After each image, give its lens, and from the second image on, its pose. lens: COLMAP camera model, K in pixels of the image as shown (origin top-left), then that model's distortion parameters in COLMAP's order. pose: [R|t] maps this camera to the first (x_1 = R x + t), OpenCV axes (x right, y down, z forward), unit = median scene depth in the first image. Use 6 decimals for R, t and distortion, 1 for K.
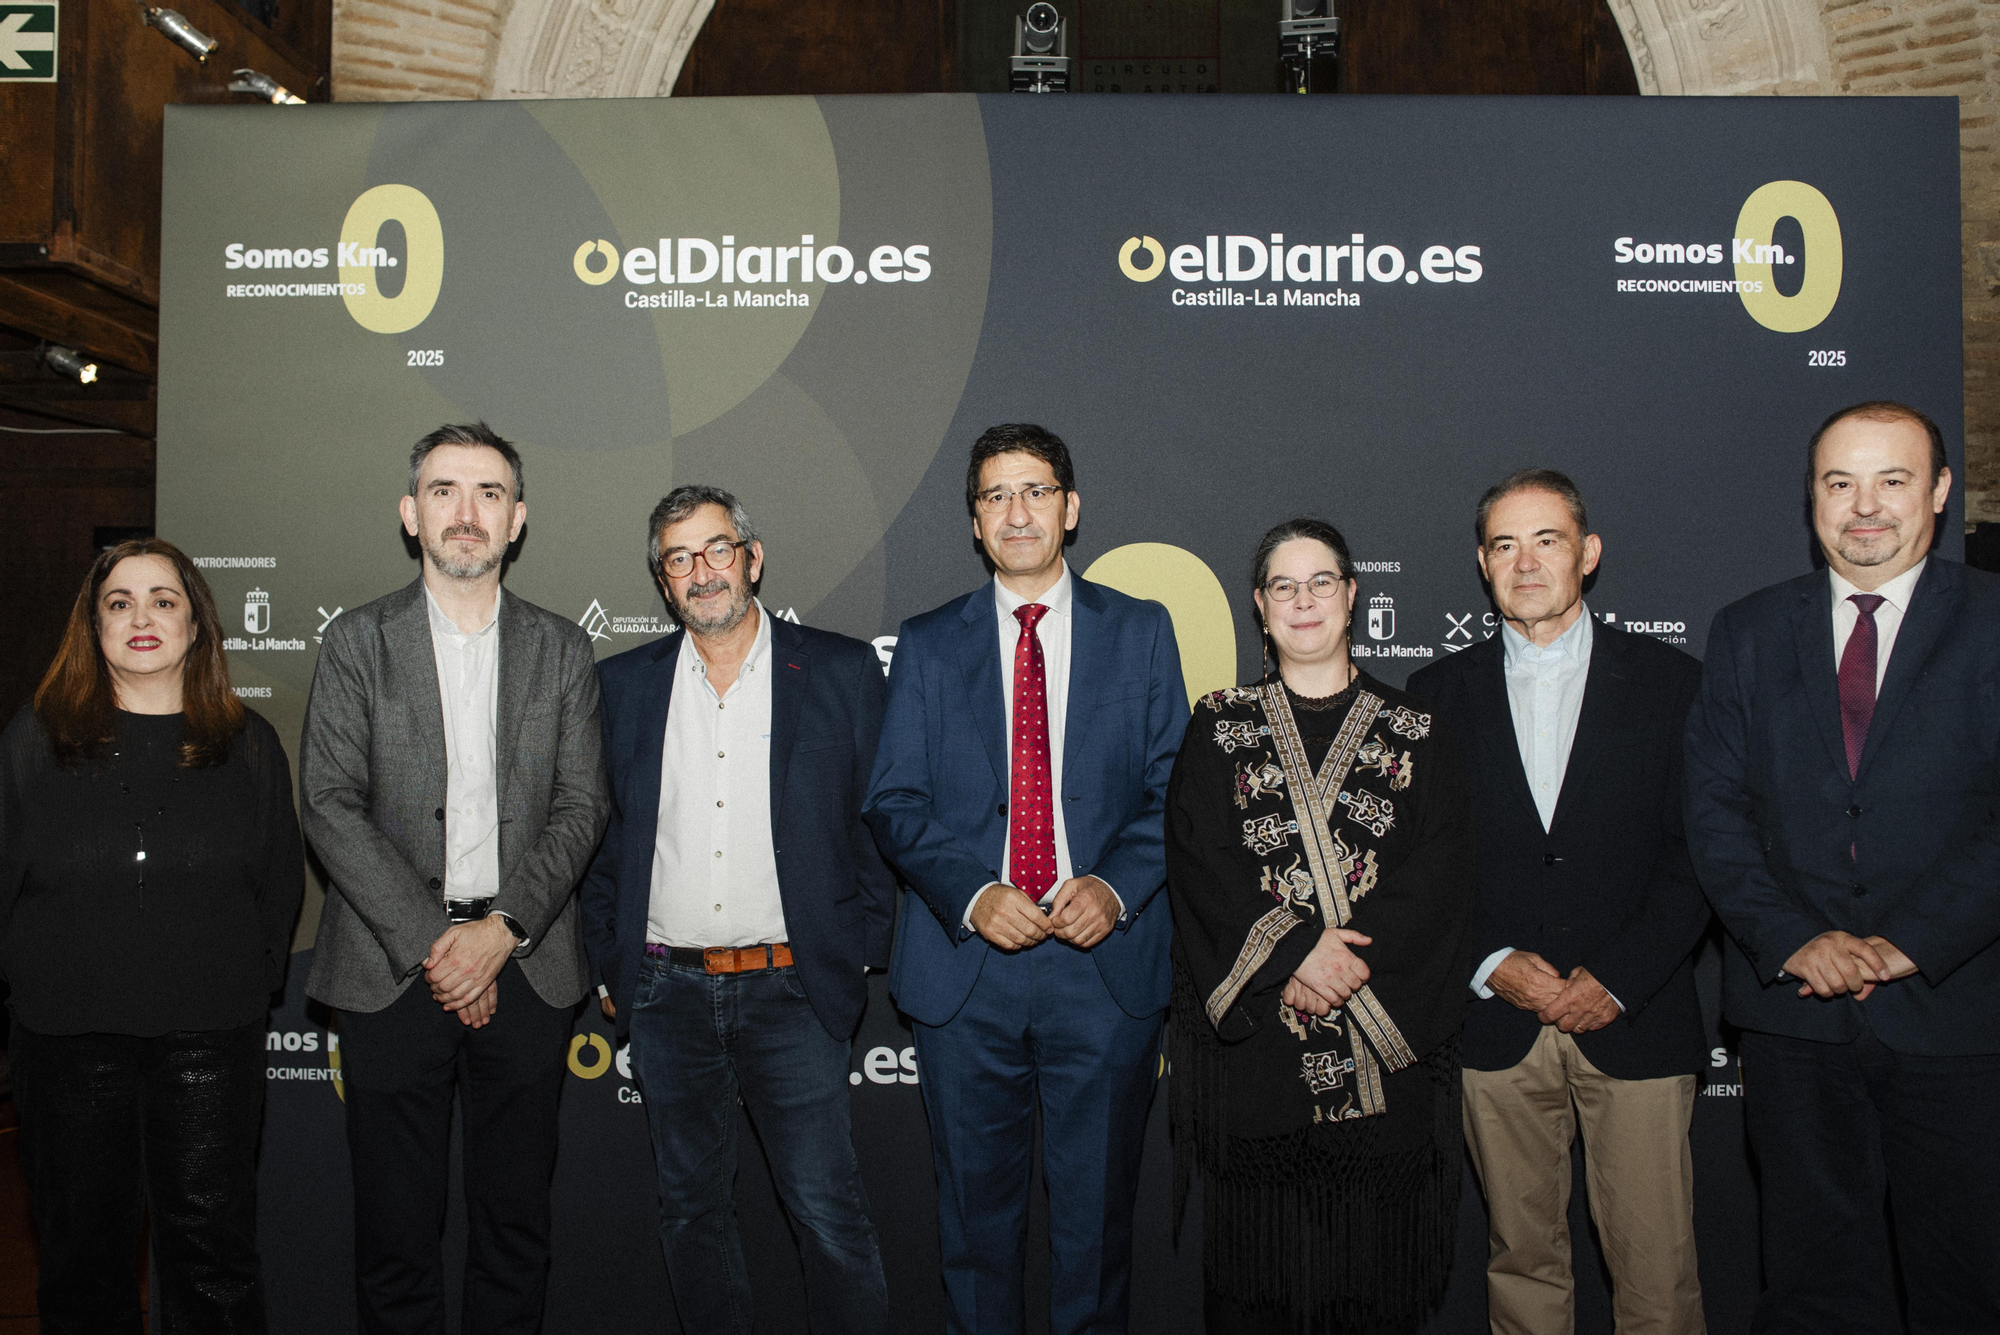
lens RADIAL K [[1633.2, 0, 1019.2], [0, 1633.2, 662.9], [0, 0, 1]] dist [-0.073245, 0.068265]
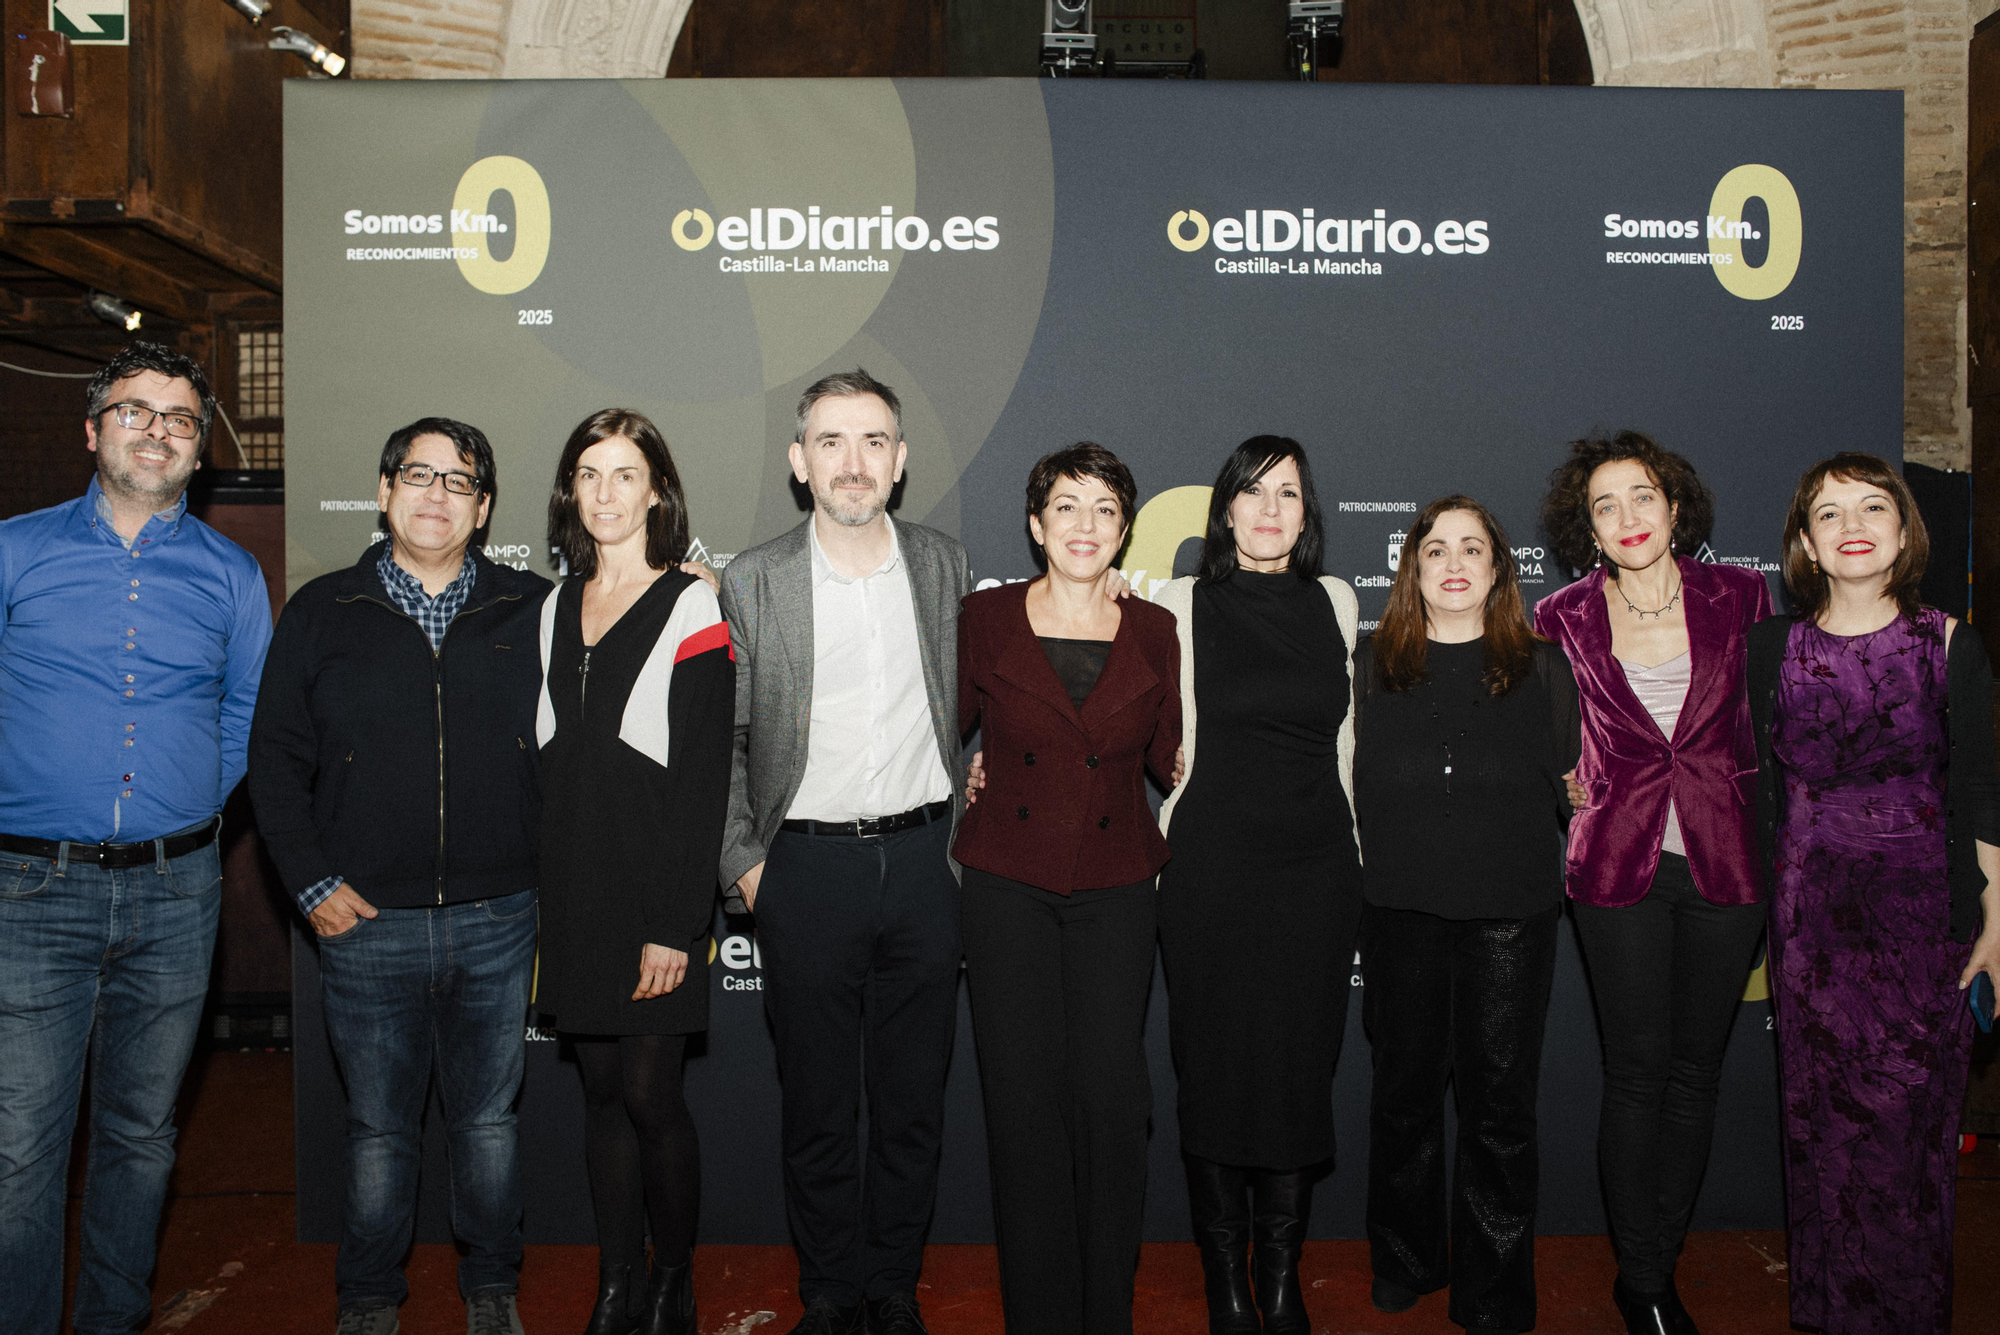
lens RADIAL K [[1633.3, 0, 998.3], [0, 1633.3, 660.0], [0, 0, 1]] dist [-0.072450, 0.067769]
pose [[0.998901, -0.007020, 0.046331, -0.108832], [0.005119, 0.999145, 0.041016, -0.000322], [-0.046579, -0.040734, 0.998084, -0.119264]]
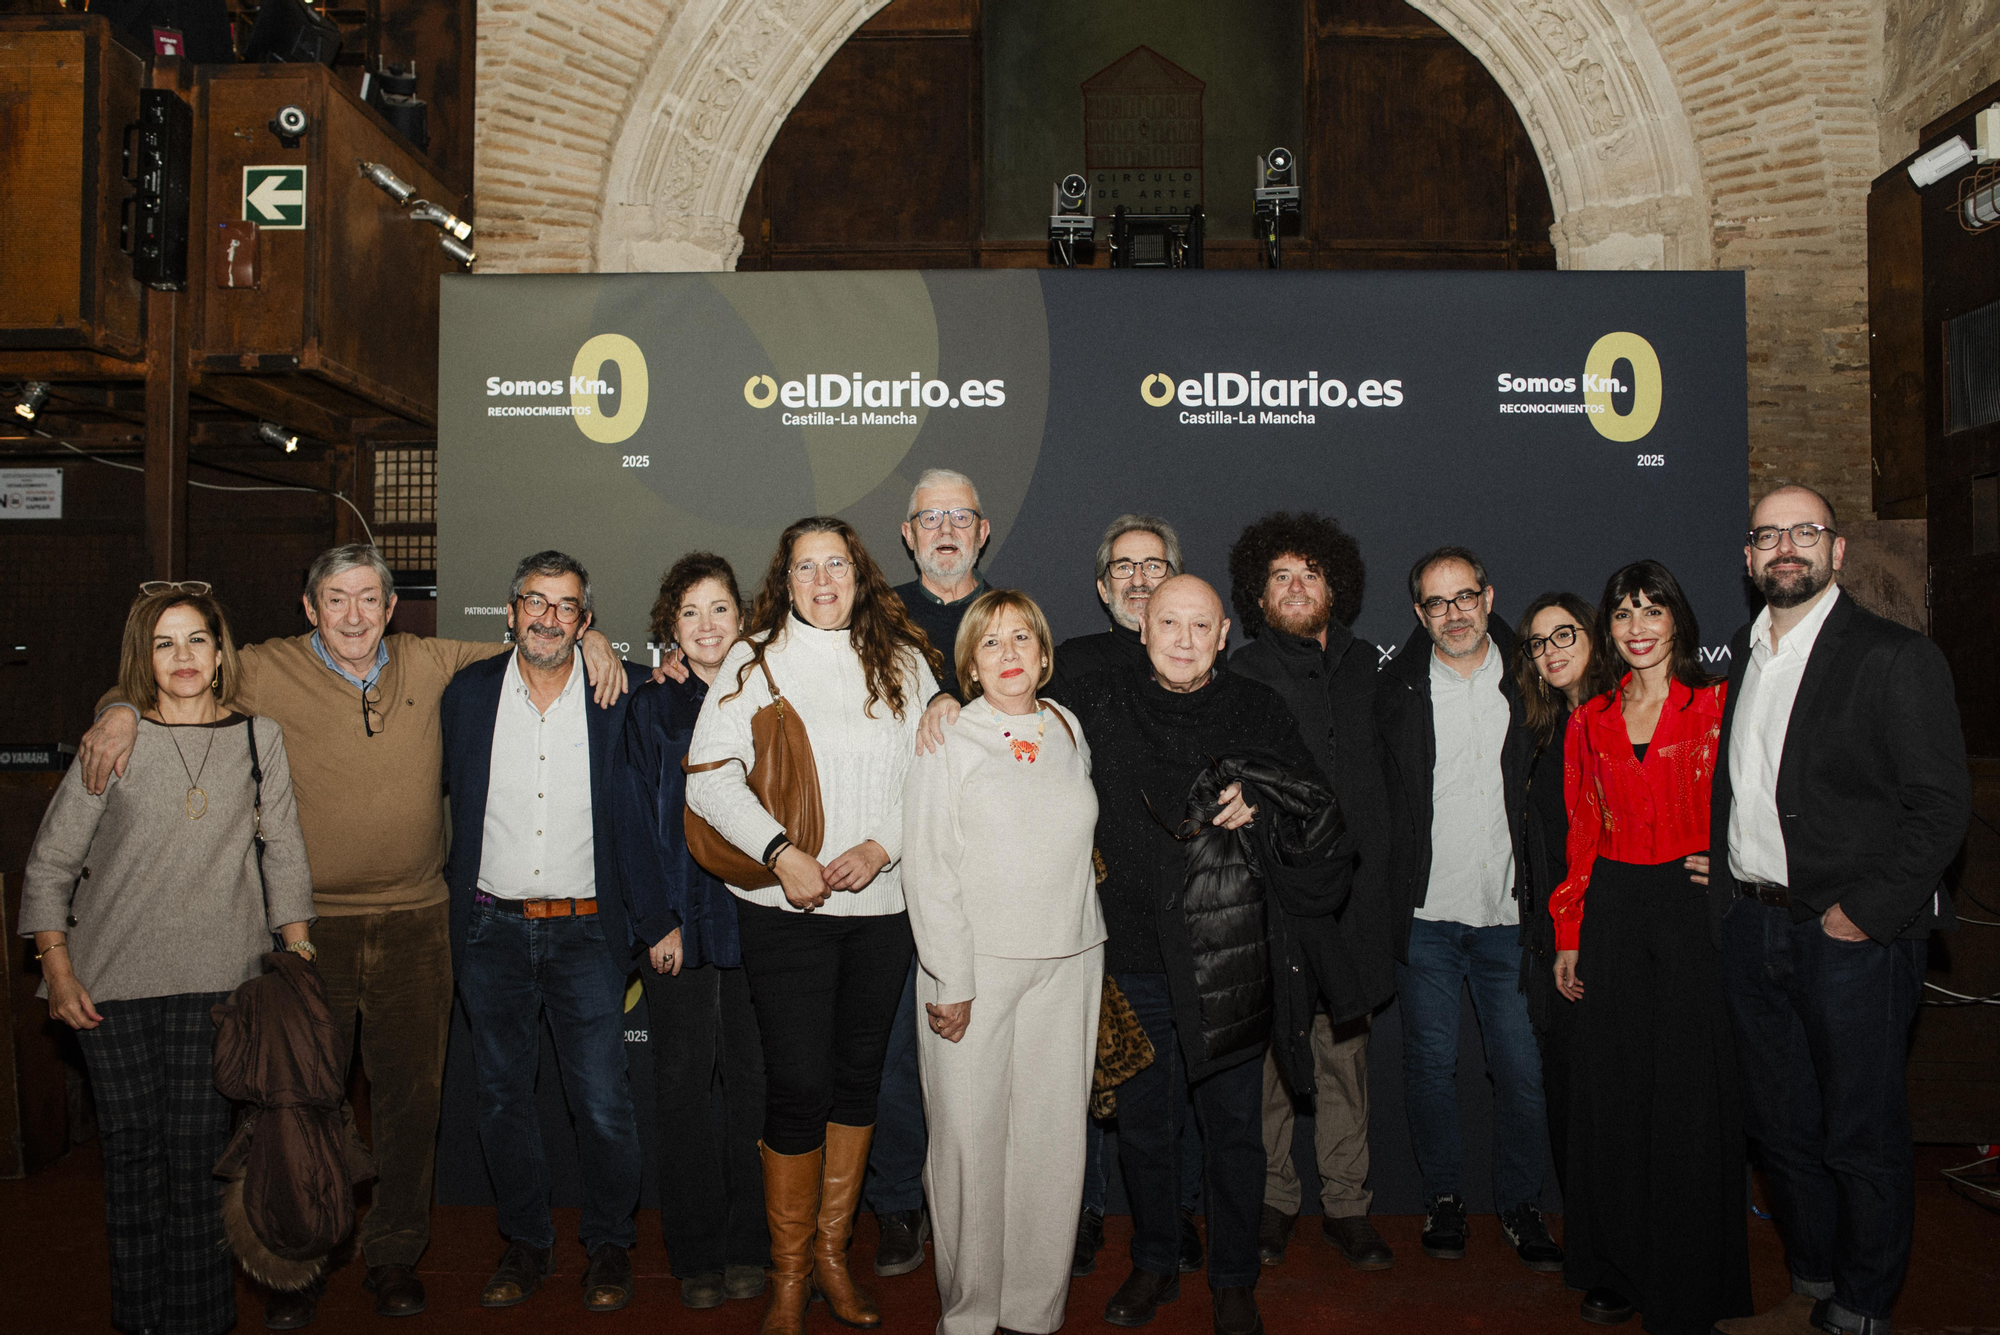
lens RADIAL K [[1633.3, 0, 998.3], [0, 1633.3, 660.0], [0, 0, 1]] dist [-0.072450, 0.067769]
pose [[0.999973, -0.004157, 0.006018, -0.069844], [0.004160, 0.999991, -0.000445, -0.018236], [-0.006016, 0.000470, 0.999982, -0.388347]]
